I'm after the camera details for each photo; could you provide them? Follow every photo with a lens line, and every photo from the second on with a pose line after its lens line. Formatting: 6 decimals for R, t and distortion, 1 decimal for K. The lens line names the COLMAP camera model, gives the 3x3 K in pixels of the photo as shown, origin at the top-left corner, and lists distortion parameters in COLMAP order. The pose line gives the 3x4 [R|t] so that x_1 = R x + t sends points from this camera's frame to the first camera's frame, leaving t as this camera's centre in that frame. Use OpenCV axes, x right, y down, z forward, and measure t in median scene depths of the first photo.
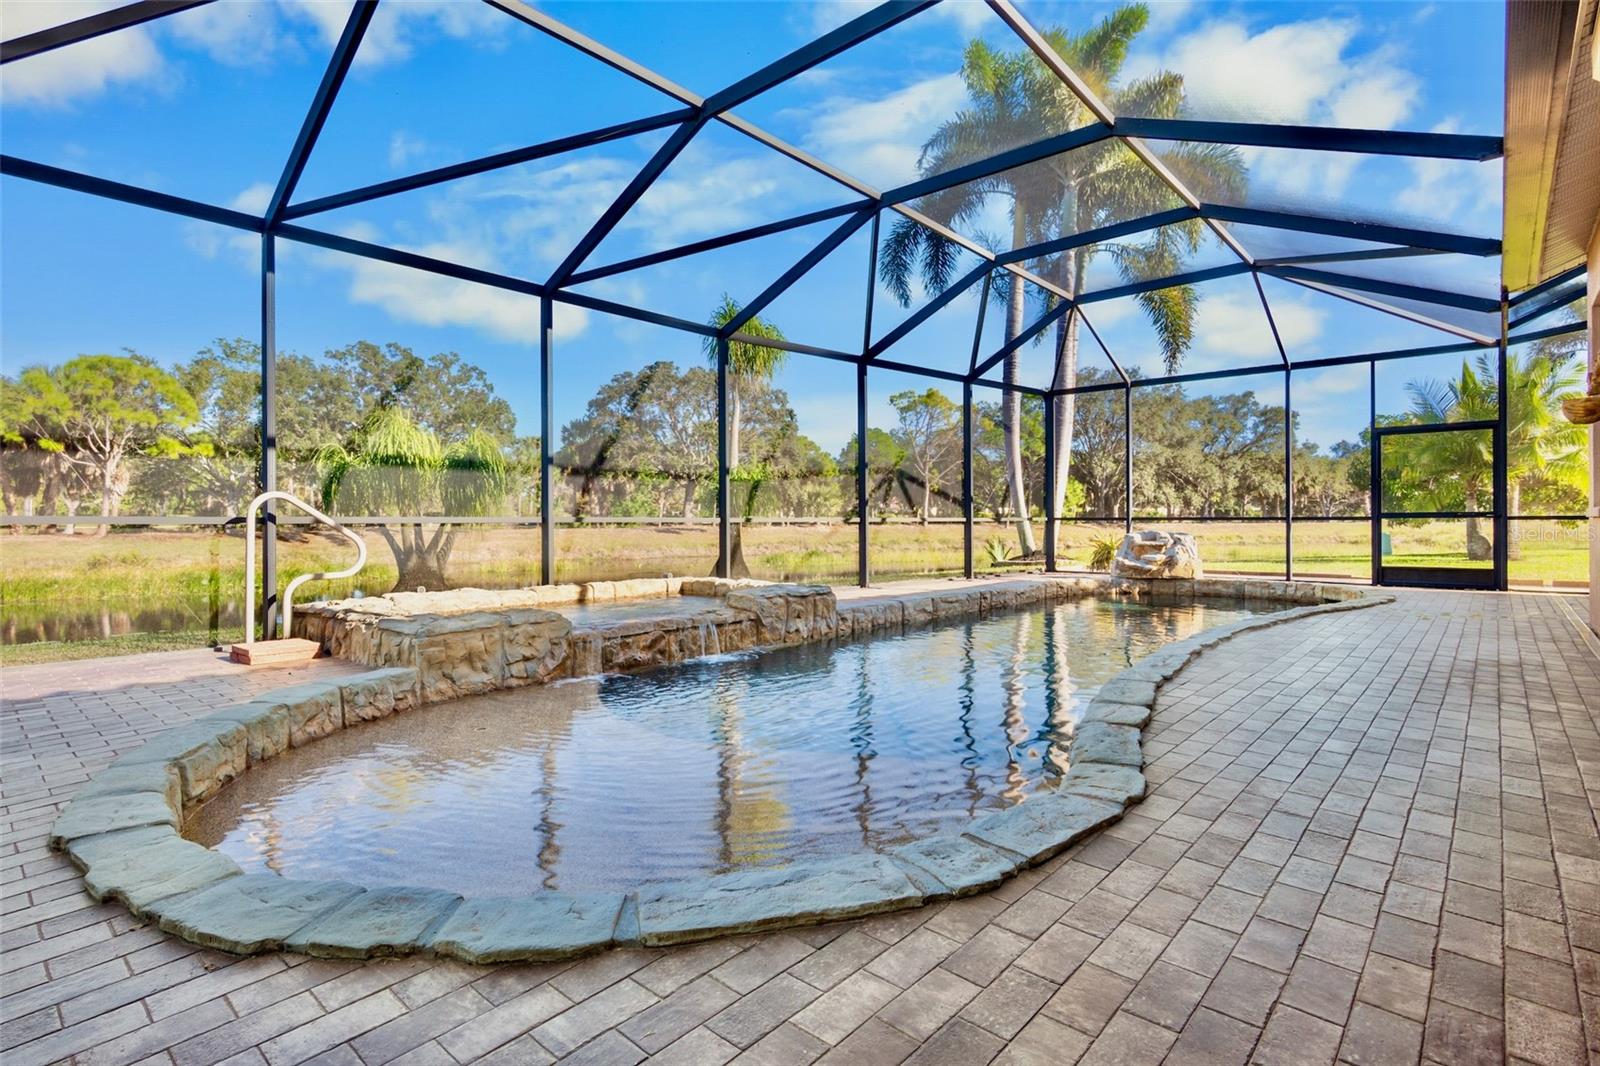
lens RADIAL K [[802.7, 0, 785.5], [0, 802.7, 509.7], [0, 0, 1]] dist [-0.004625, -0.001472]
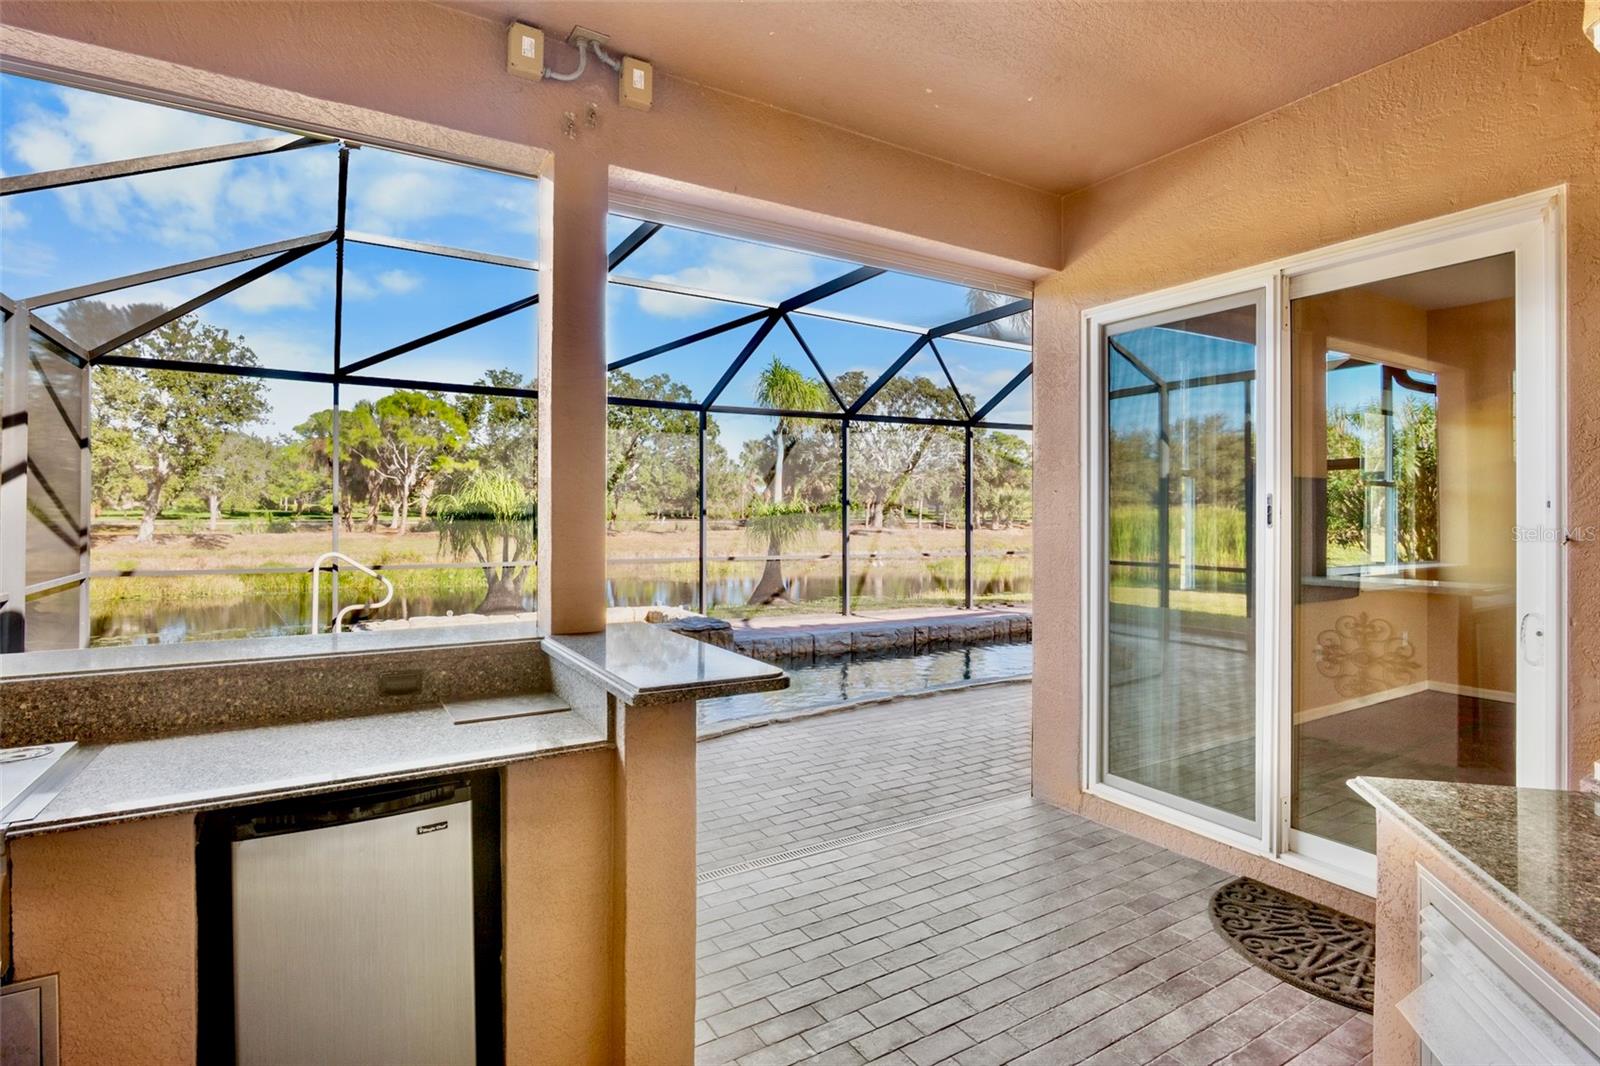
lens RADIAL K [[802.7, 0, 785.5], [0, 802.7, 509.7], [0, 0, 1]] dist [-0.004625, -0.001472]
pose [[0.953694, 0.005102, -0.300736, 0.120362], [-0.002186, 0.999947, 0.010032, -0.022077], [0.300772, -0.008910, 0.953655, -0.040411]]
